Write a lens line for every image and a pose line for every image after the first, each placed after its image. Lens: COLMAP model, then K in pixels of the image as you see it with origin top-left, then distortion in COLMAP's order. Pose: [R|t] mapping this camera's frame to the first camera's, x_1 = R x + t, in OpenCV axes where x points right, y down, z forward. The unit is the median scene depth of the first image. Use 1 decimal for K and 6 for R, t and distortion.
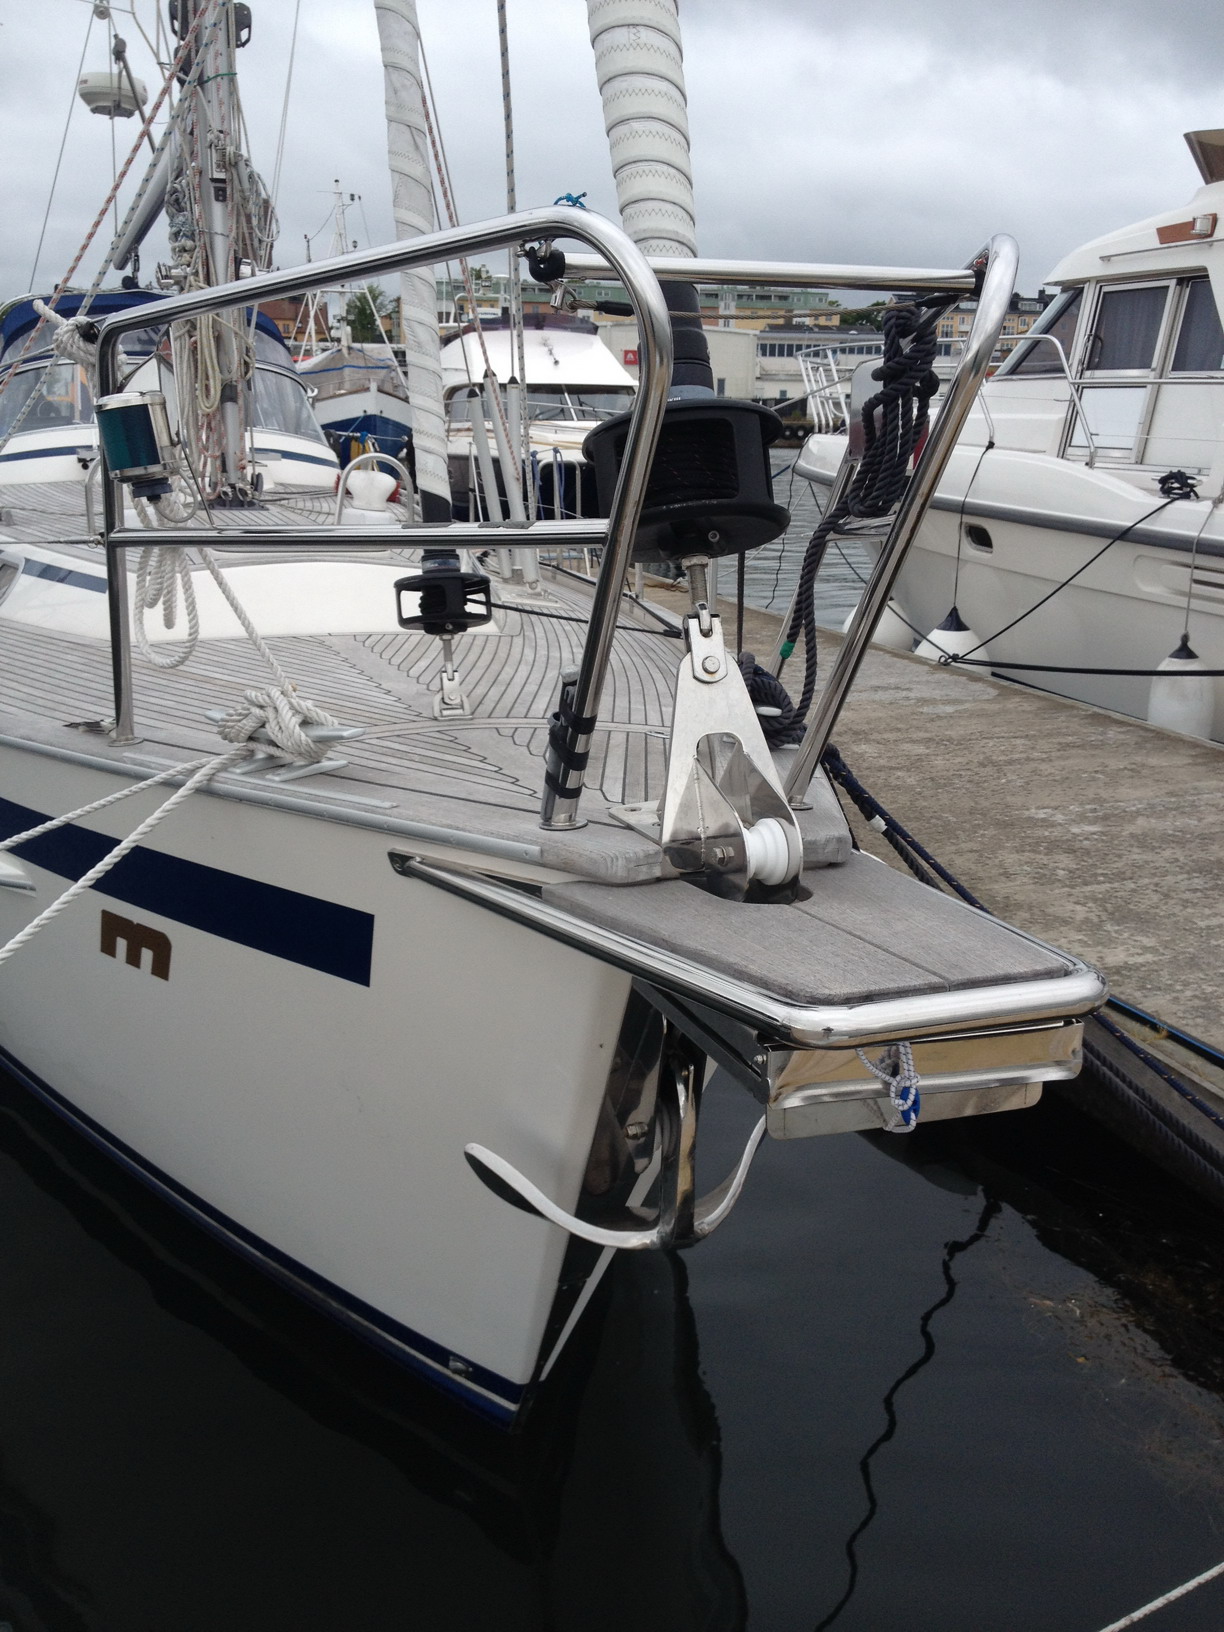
lens RADIAL K [[1543.2, 0, 614.3], [0, 1543.2, 819.0], [0, 0, 1]] dist [0.006458, 0.000000]
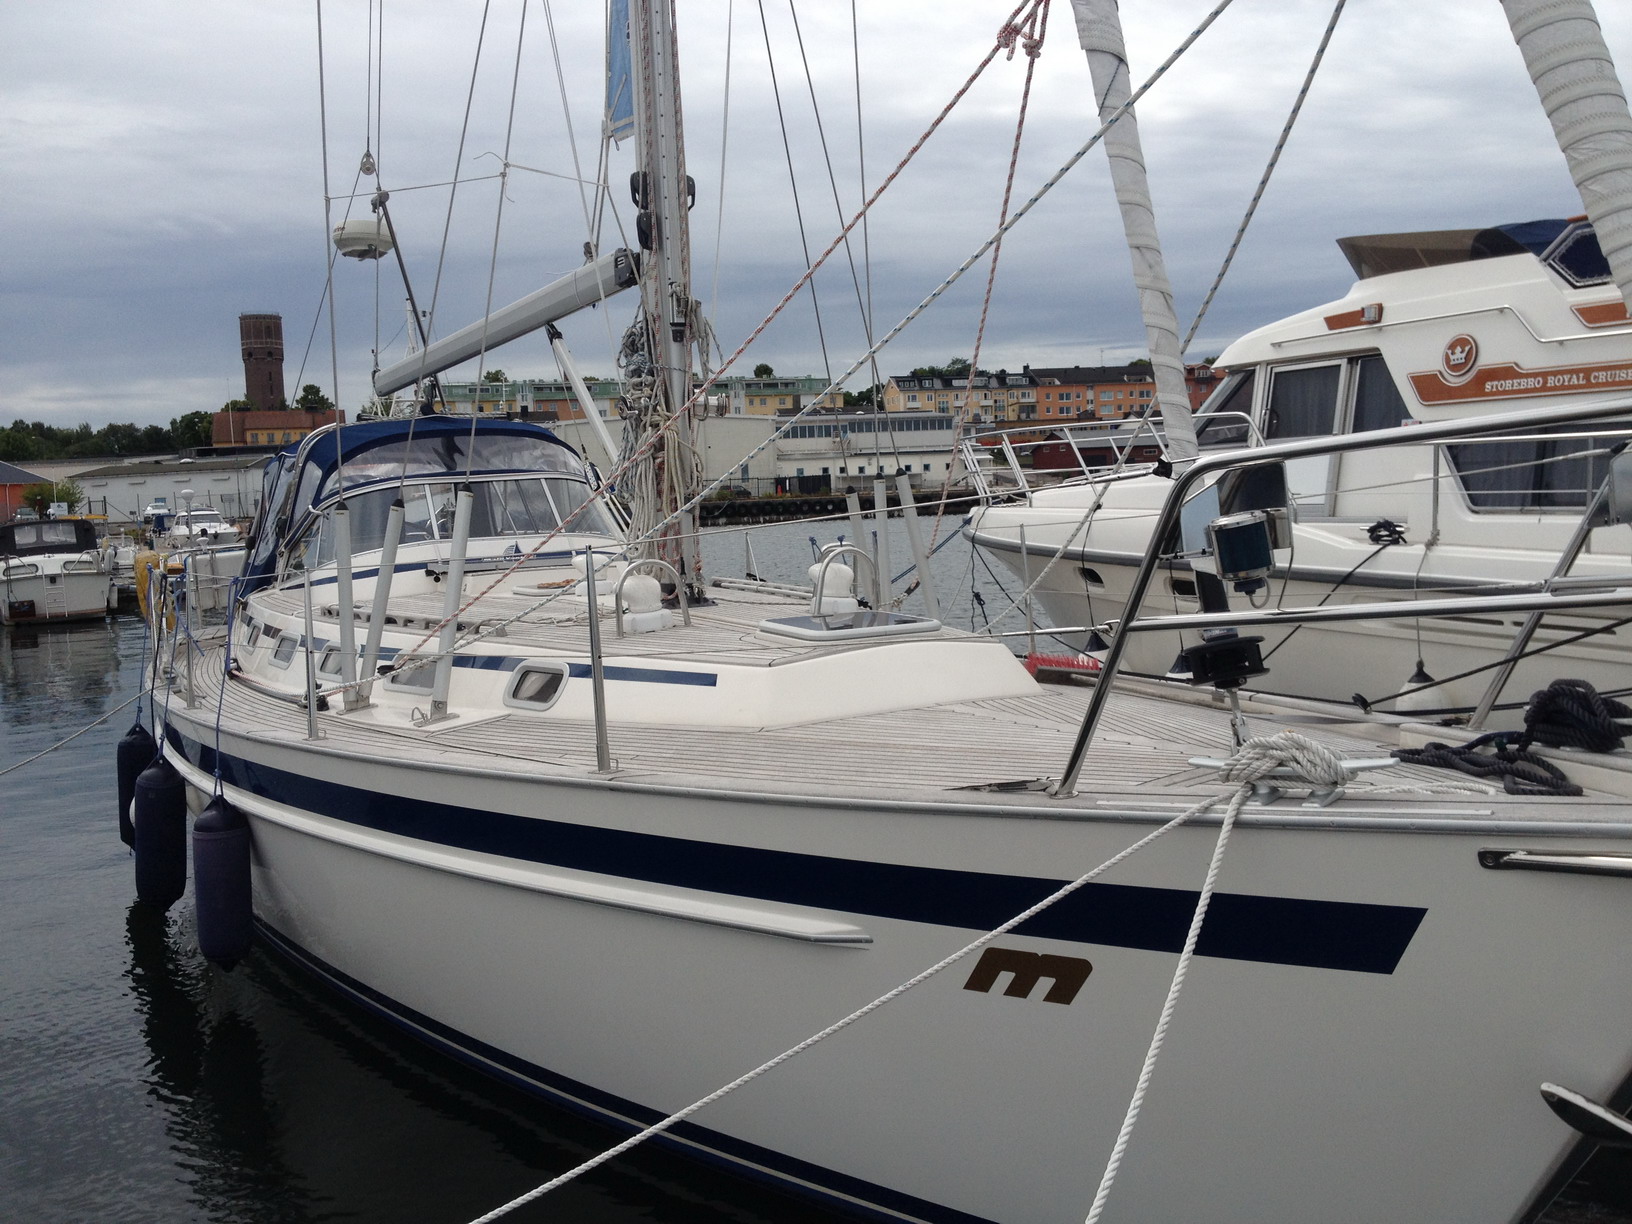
lens RADIAL K [[1543.2, 0, 768.8], [0, 1543.2, 625.2], [0, 0, 1]] dist [0.006458, 0.000000]
pose [[0.991450, -0.068136, 0.111289, -0.215846], [0.086145, 0.982355, -0.166008, -0.000324], [-0.098015, 0.174175, 0.979824, -0.054230]]
